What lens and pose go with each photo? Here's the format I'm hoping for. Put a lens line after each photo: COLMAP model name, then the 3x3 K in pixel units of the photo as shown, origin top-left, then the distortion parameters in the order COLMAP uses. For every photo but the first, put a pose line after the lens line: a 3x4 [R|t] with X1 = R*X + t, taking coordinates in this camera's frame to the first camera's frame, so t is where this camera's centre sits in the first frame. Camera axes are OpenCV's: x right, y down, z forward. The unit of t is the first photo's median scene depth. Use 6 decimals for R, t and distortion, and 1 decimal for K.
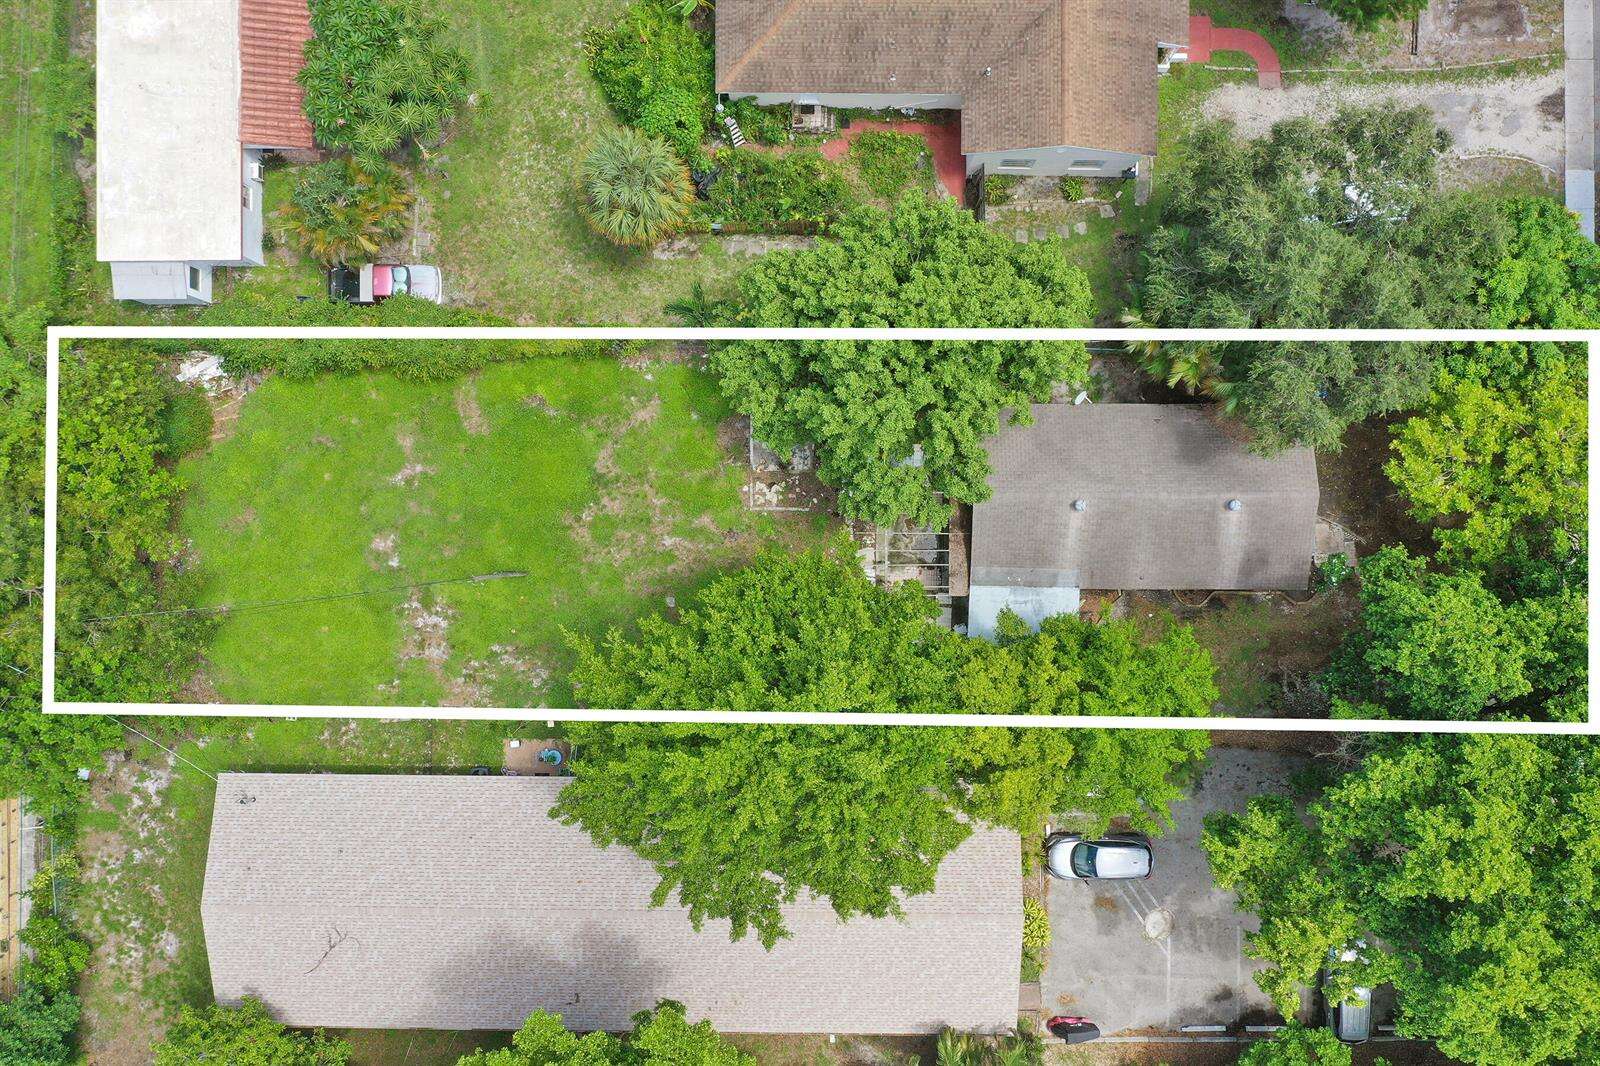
lens RADIAL K [[1320.0, 0, 799.6], [0, 1320.0, 537.0], [0, 0, 1]] dist [-0.006932, -0.000886]
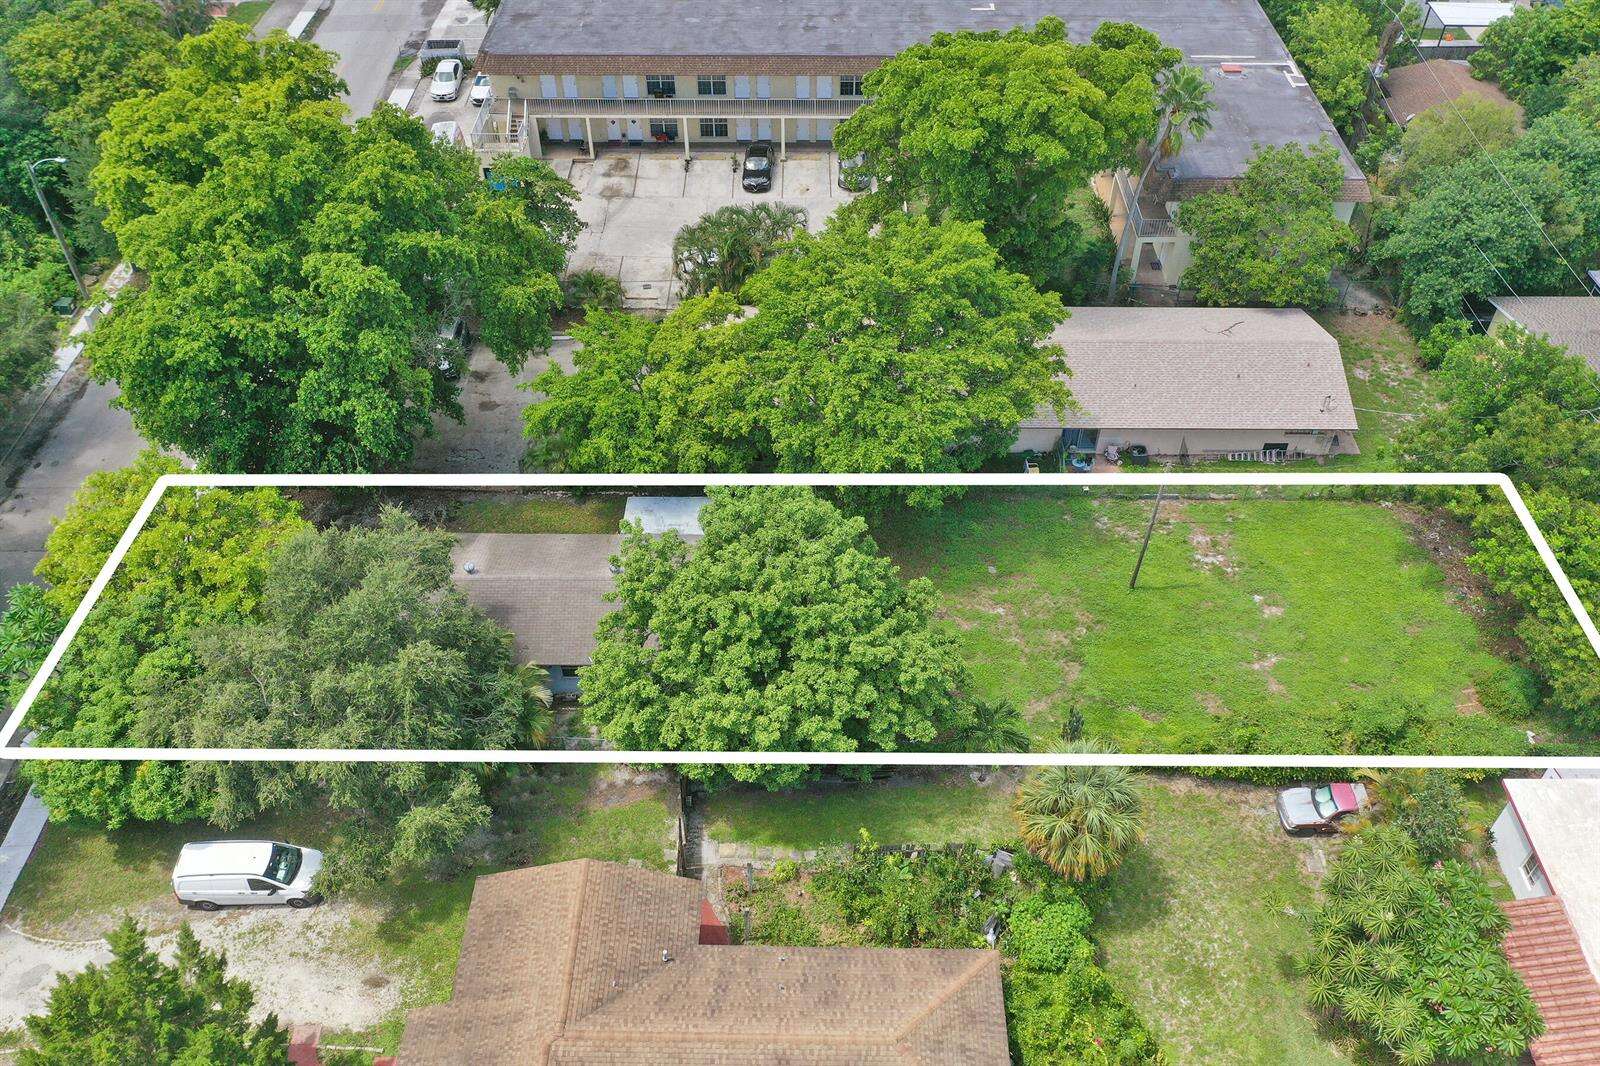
lens RADIAL K [[1292.9, 0, 797.6], [0, 1292.9, 525.6], [0, 0, 1]] dist [-0.010202, -0.000831]
pose [[-0.999892, 0.002017, 0.014591, 0.046370], [0.009097, -0.694526, 0.719410, -0.694294], [0.011585, 0.719465, 0.694432, 0.238002]]
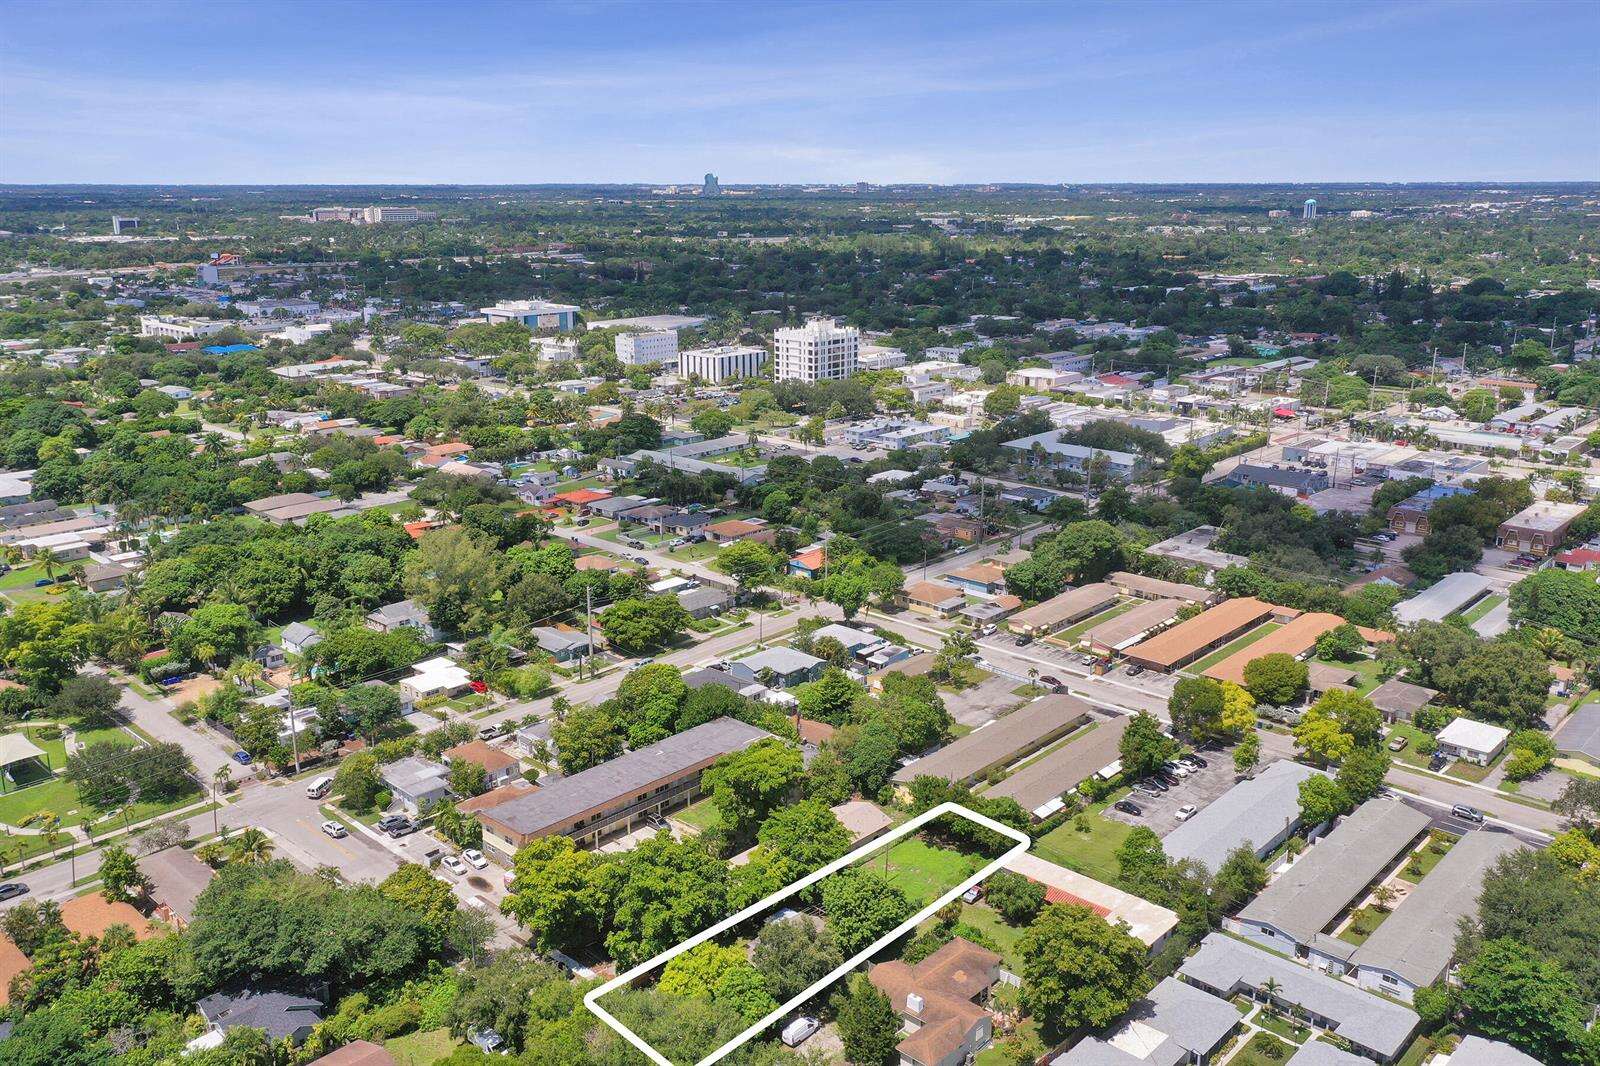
lens RADIAL K [[1301.7, 0, 798.0], [0, 1301.7, 522.6], [0, 0, 1]] dist [0.006973, -0.014237]
pose [[-0.684737, 0.191763, -0.703109, 2.201110], [-0.728733, -0.168086, 0.663848, -1.938250], [0.009119, 0.966940, 0.254839, -0.804448]]
